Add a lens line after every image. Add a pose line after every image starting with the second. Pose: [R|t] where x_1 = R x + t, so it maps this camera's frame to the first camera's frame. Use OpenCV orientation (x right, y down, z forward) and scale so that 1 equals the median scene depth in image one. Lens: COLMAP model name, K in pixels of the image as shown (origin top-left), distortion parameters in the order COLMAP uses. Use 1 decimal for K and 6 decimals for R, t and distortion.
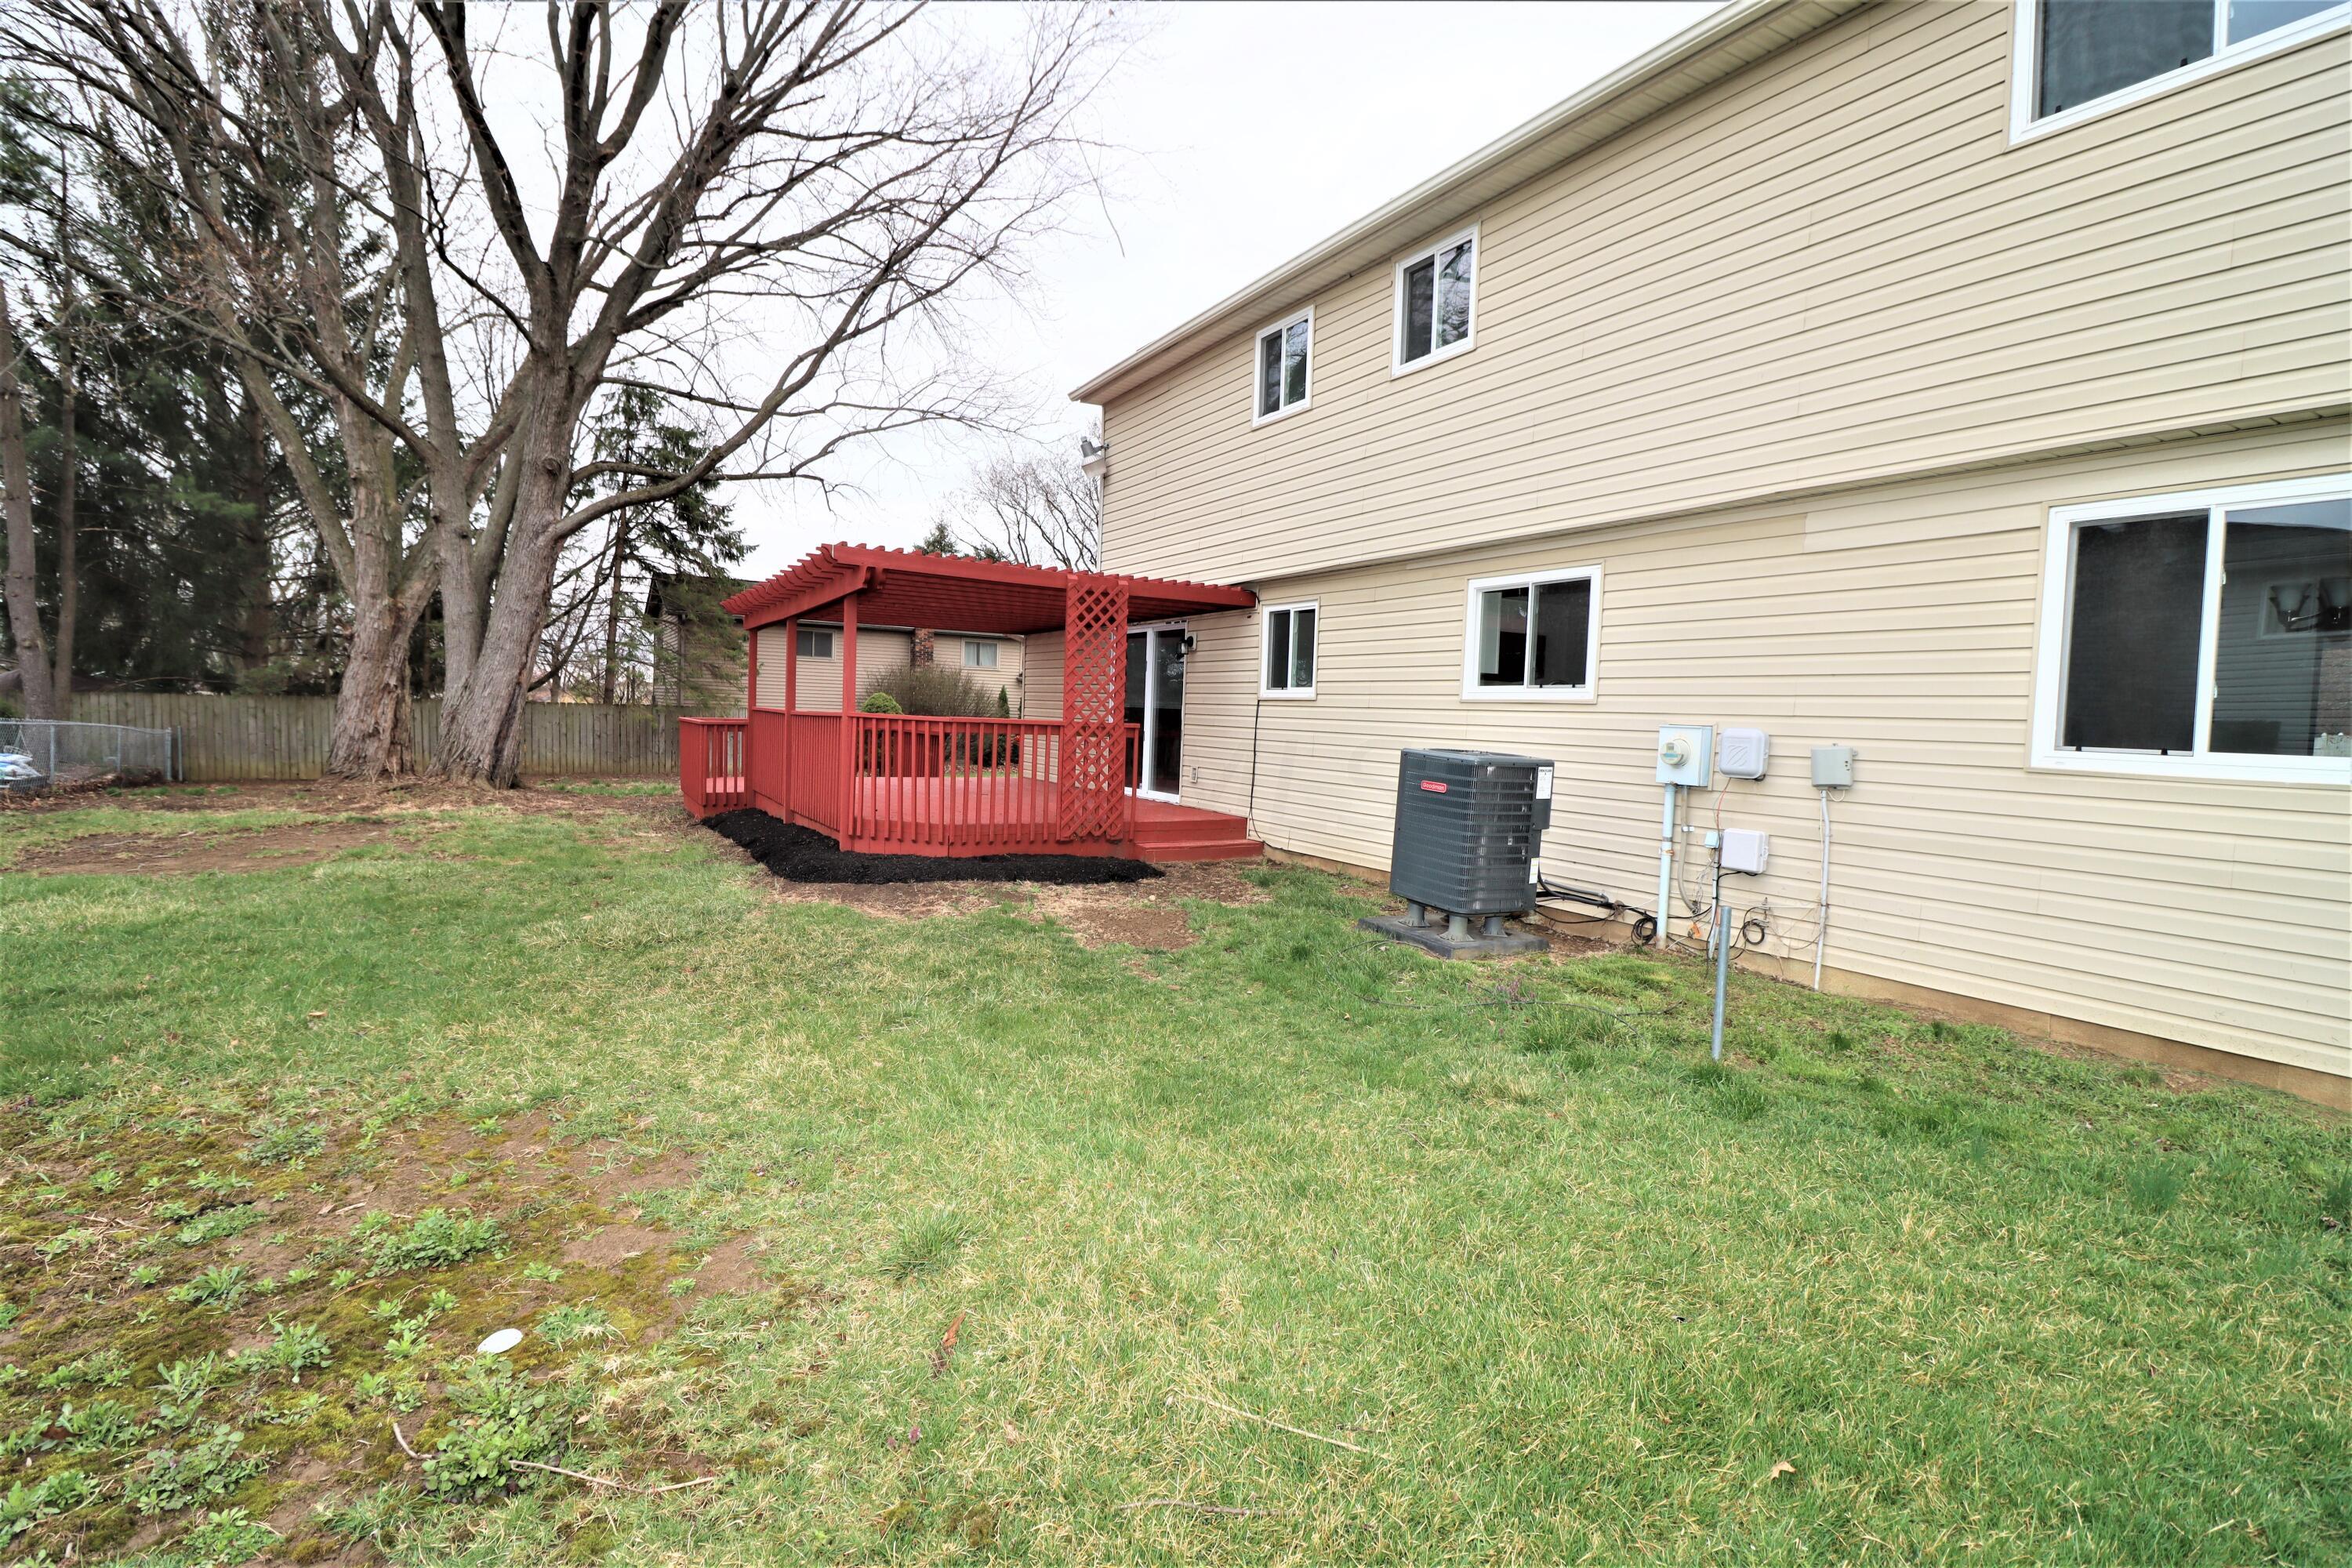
lens RADIAL K [[1105.4, 0, 1188.0], [0, 1105.4, 774.6], [0, 0, 1]] dist [-0.014518, -0.001026]
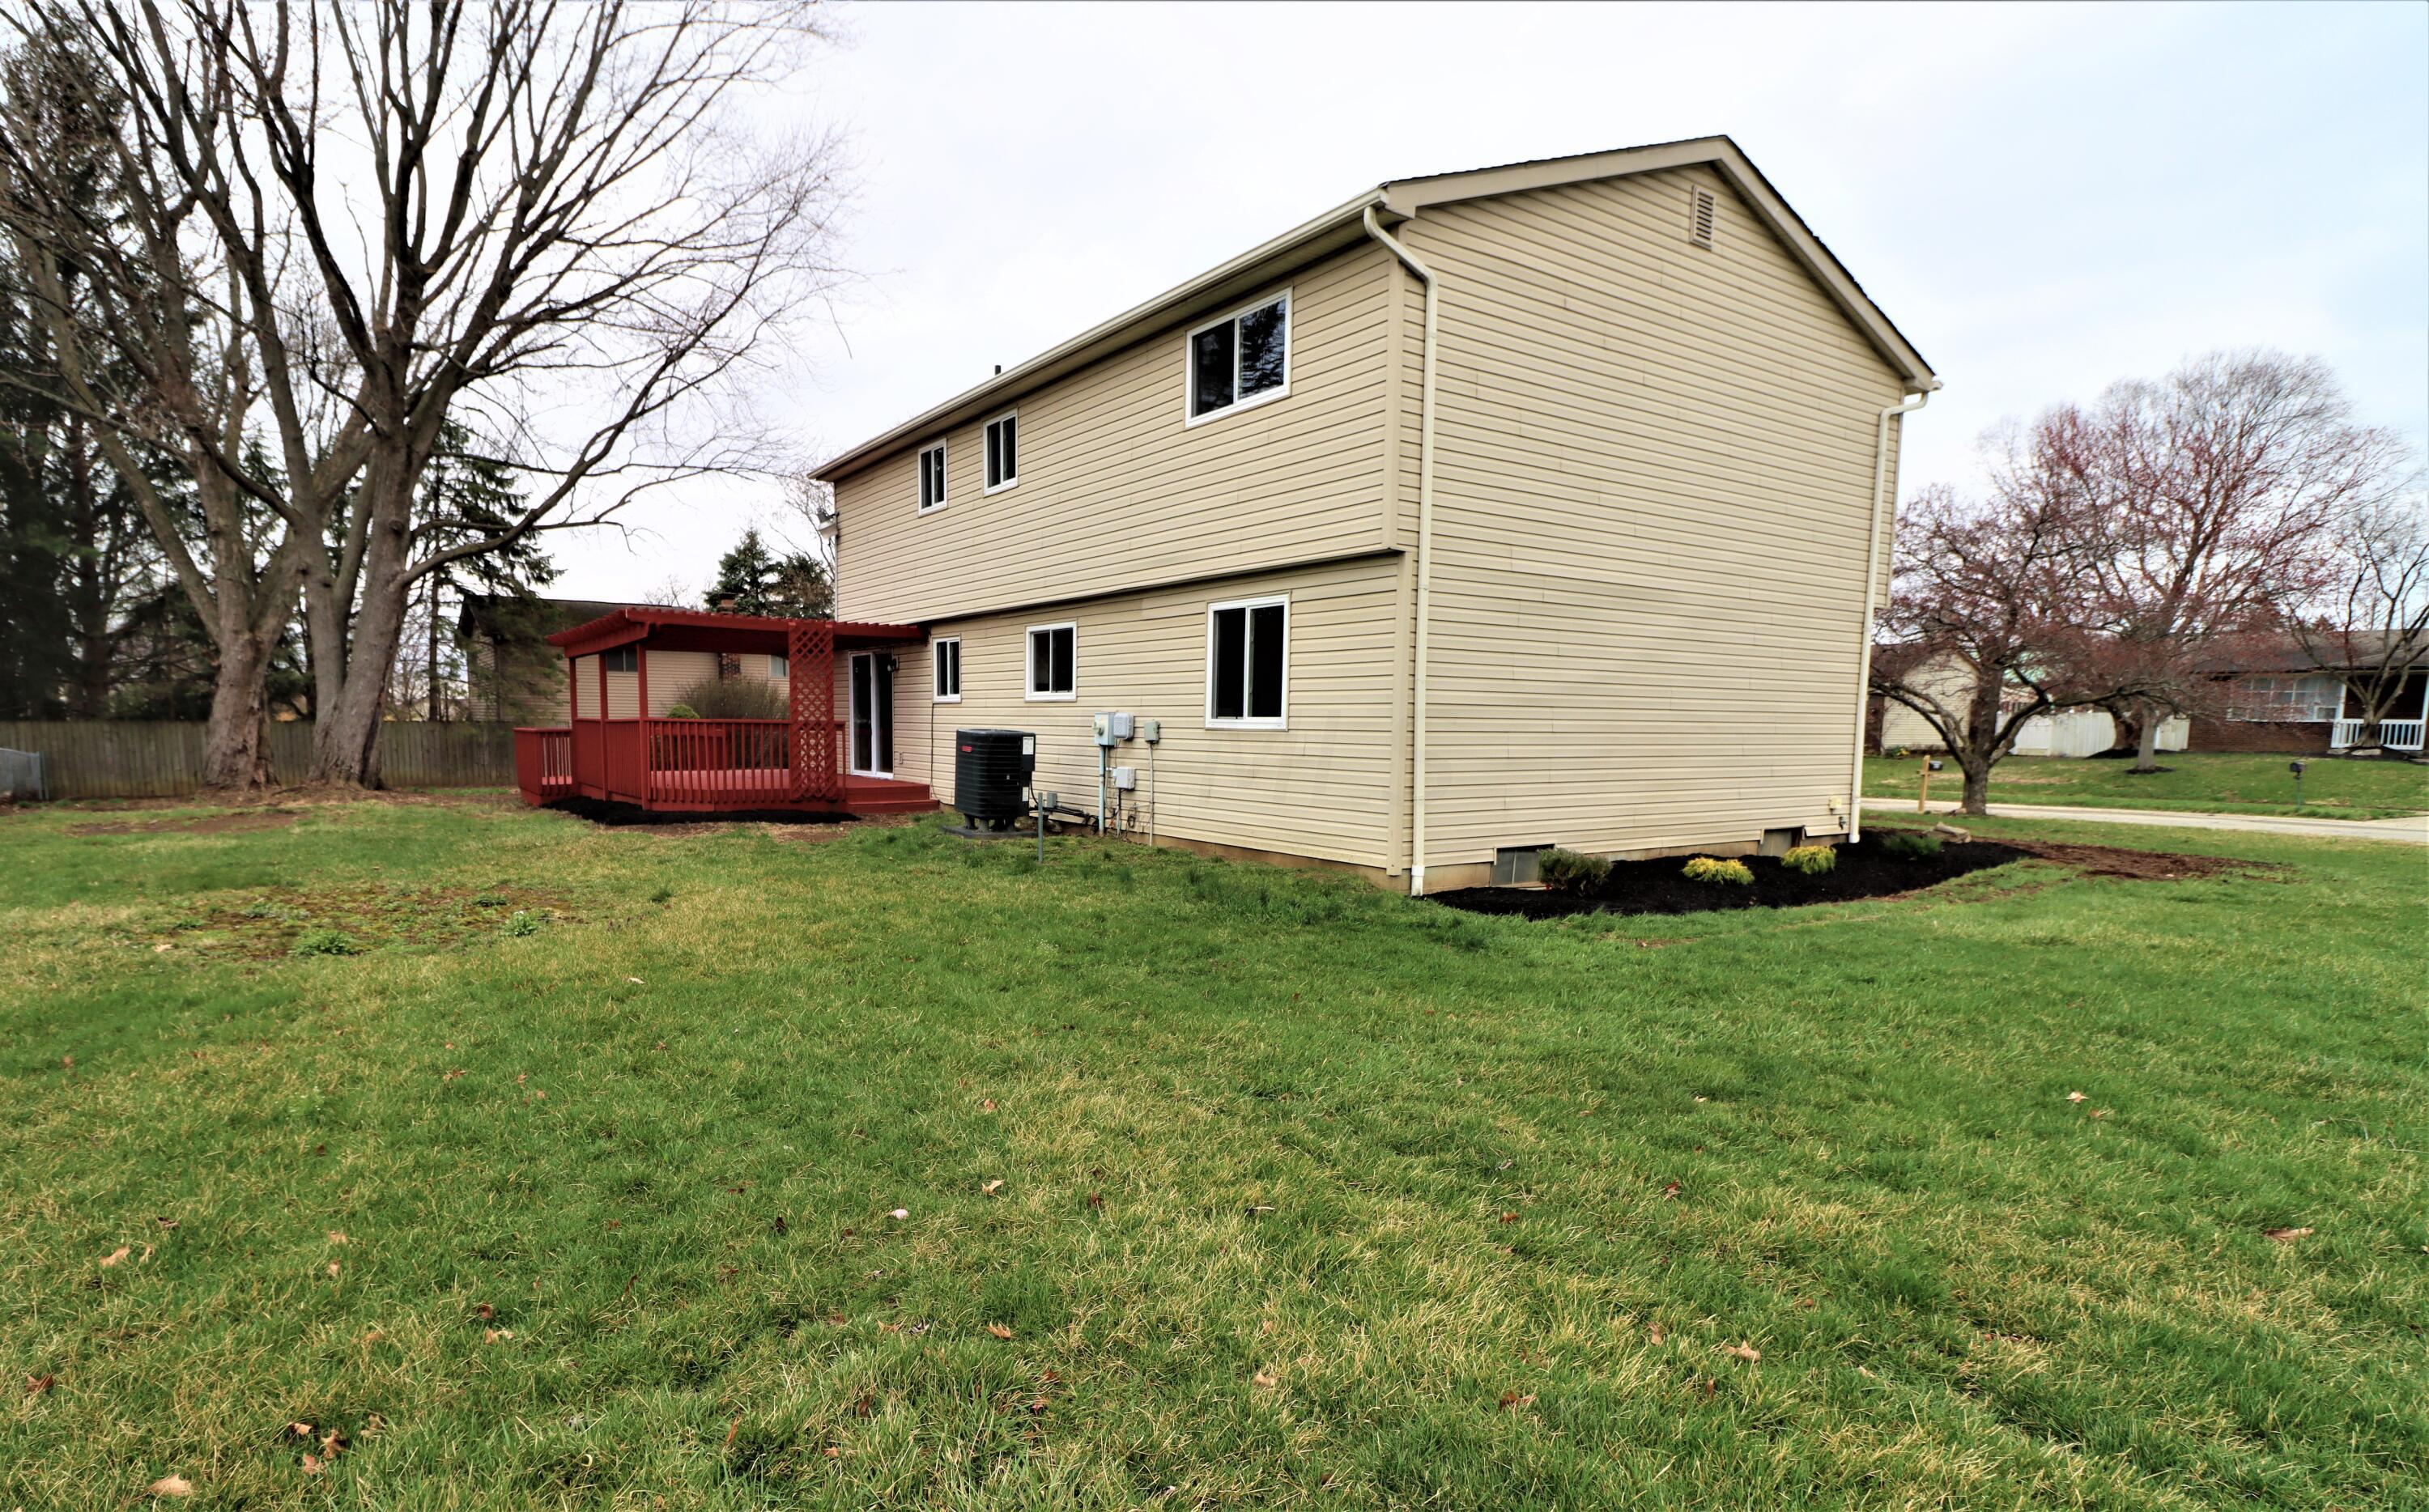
lens RADIAL K [[1254.2, 0, 1150.2], [0, 1254.2, 862.0], [0, 0, 1]] dist [-0.015655, -0.000371]
pose [[0.997751, -0.030271, 0.059808, 0.169722], [0.026730, 0.997891, 0.059151, 0.035299], [-0.061473, -0.057419, 0.996456, -0.467715]]
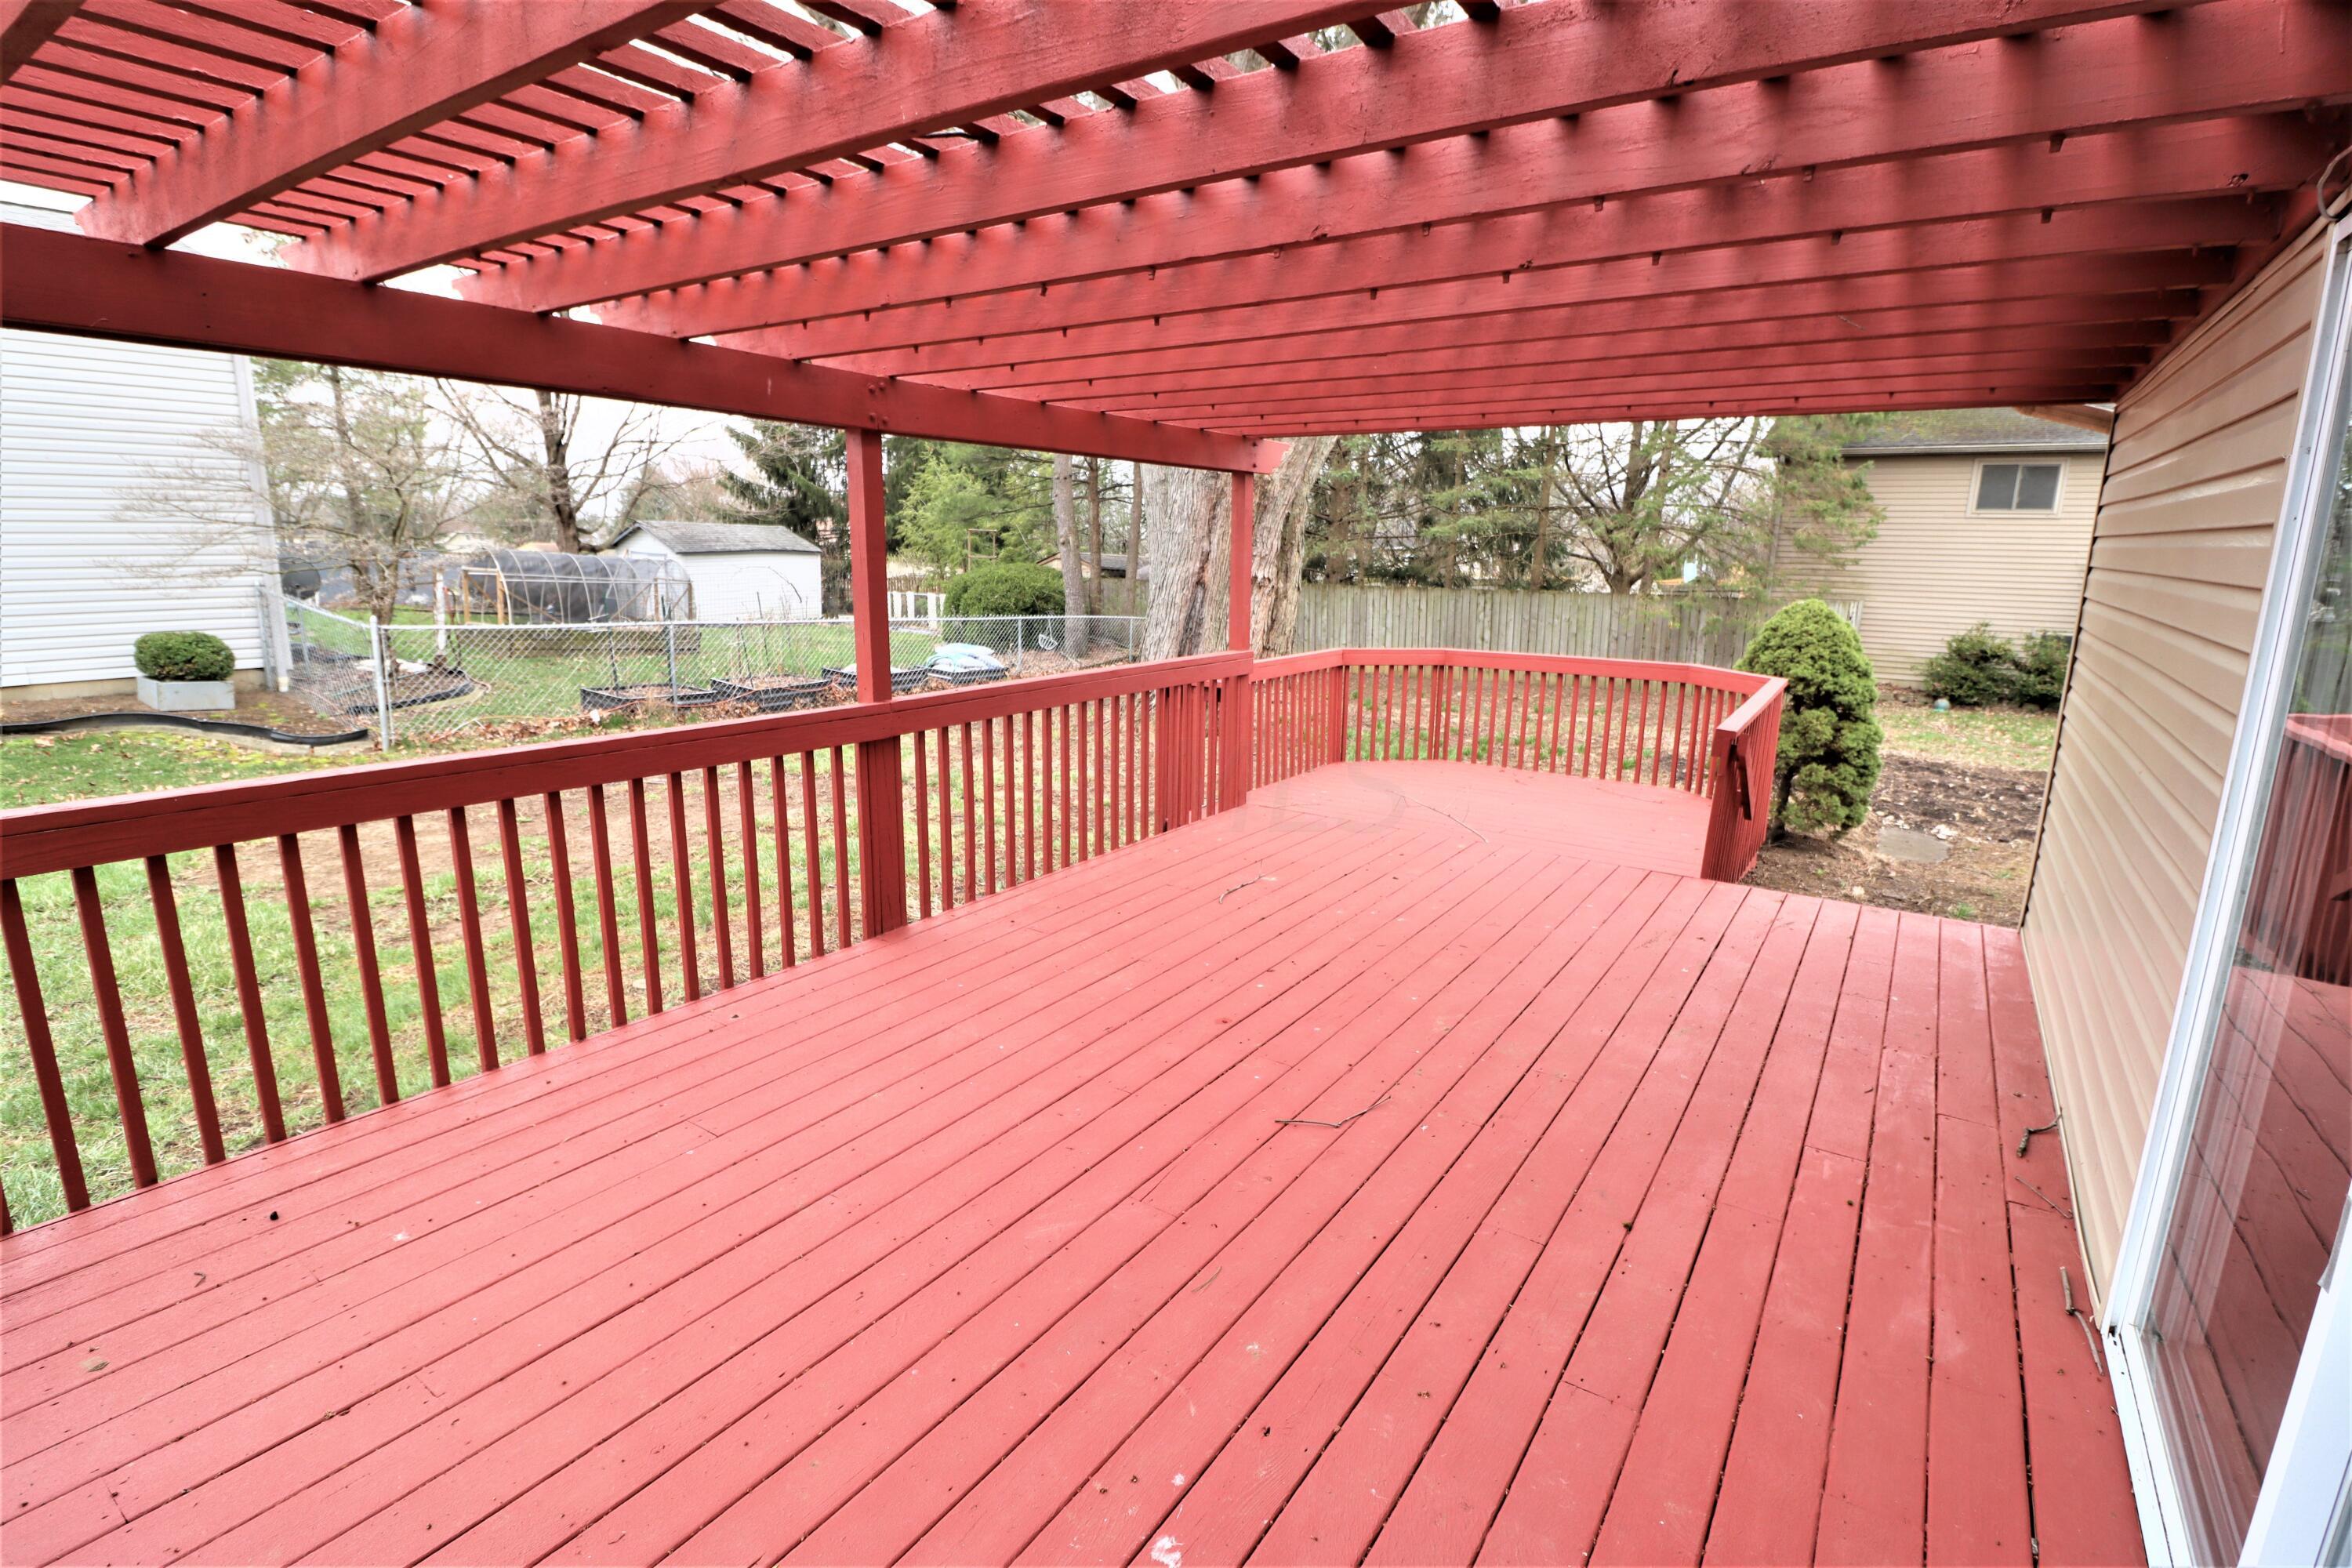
lens RADIAL K [[1105.4, 0, 1180.1], [0, 1105.4, 790.8], [0, 0, 1]] dist [-0.014518, -0.001026]
pose [[0.433410, 0.171457, -0.884736, -0.001673], [-0.050341, 0.984808, 0.166189, -0.070696], [0.899790, -0.027489, 0.435457, 0.702770]]
